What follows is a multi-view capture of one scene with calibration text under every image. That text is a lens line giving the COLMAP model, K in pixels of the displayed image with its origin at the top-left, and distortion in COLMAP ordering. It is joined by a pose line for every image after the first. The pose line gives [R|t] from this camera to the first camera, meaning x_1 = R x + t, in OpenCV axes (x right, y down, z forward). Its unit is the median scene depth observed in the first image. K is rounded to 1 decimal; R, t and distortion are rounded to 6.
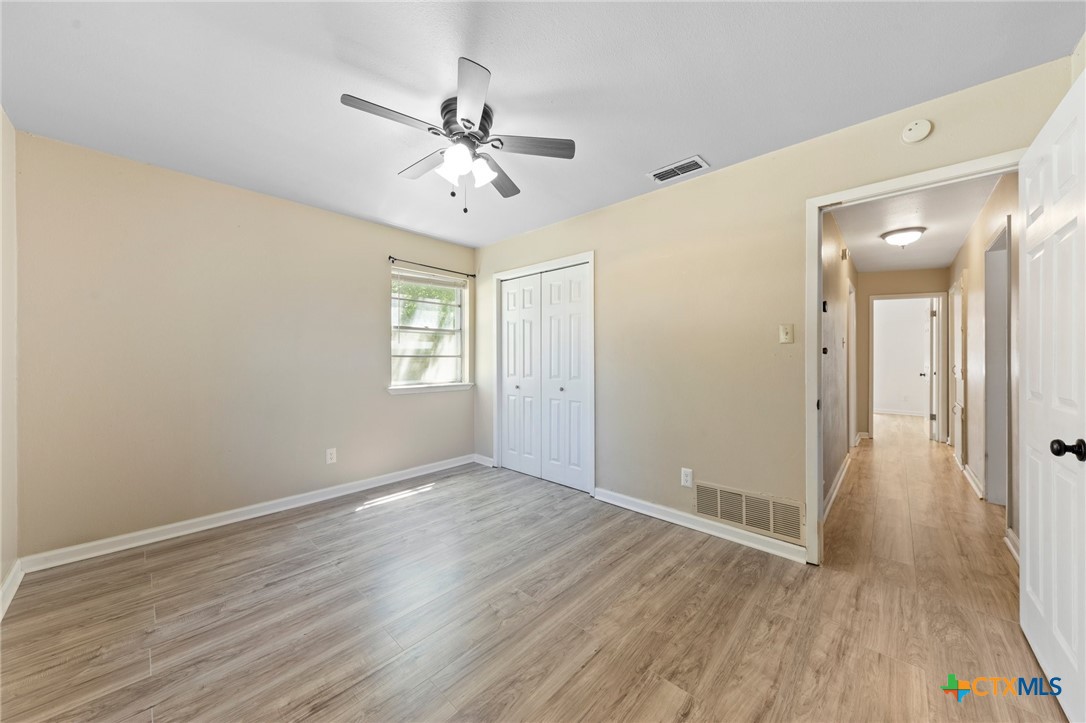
lens RADIAL K [[372.9, 0, 547.5], [0, 372.9, 359.2], [0, 0, 1]] dist [0.000878, -0.001096]
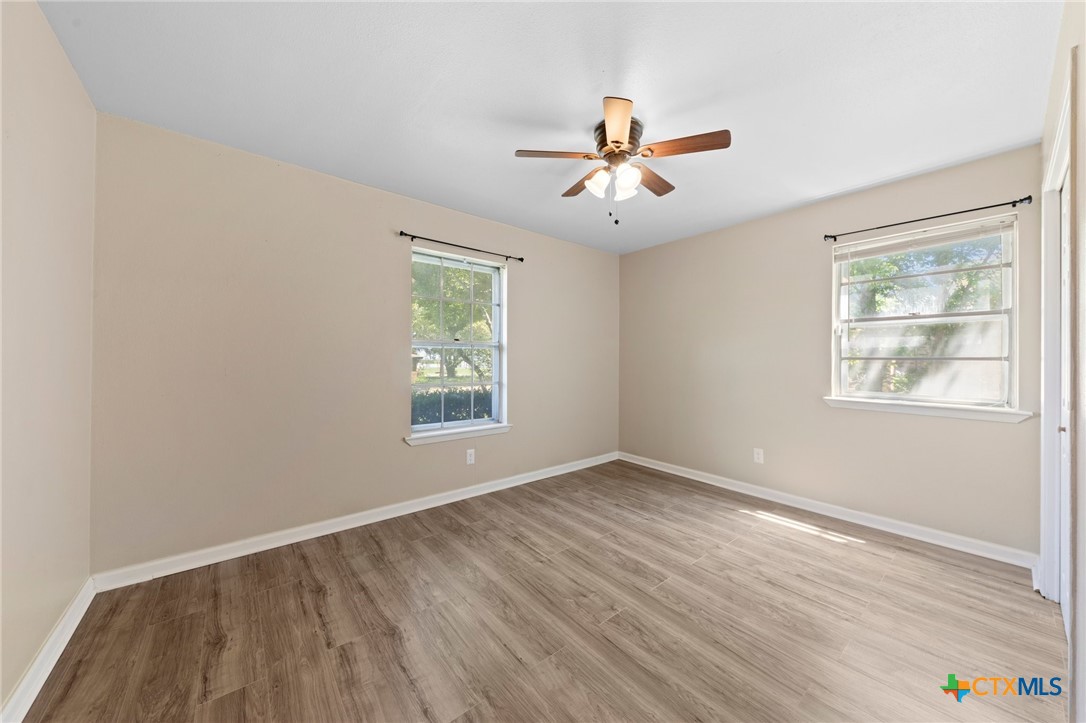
lens RADIAL K [[372.9, 0, 545.9], [0, 372.9, 356.3], [0, 0, 1]] dist [0.000878, -0.001096]
pose [[-0.131989, -0.003731, -0.991244, 0.606838], [-0.010767, 0.999939, -0.002330, -0.005179], [0.991193, 0.010365, -0.132021, 0.658617]]
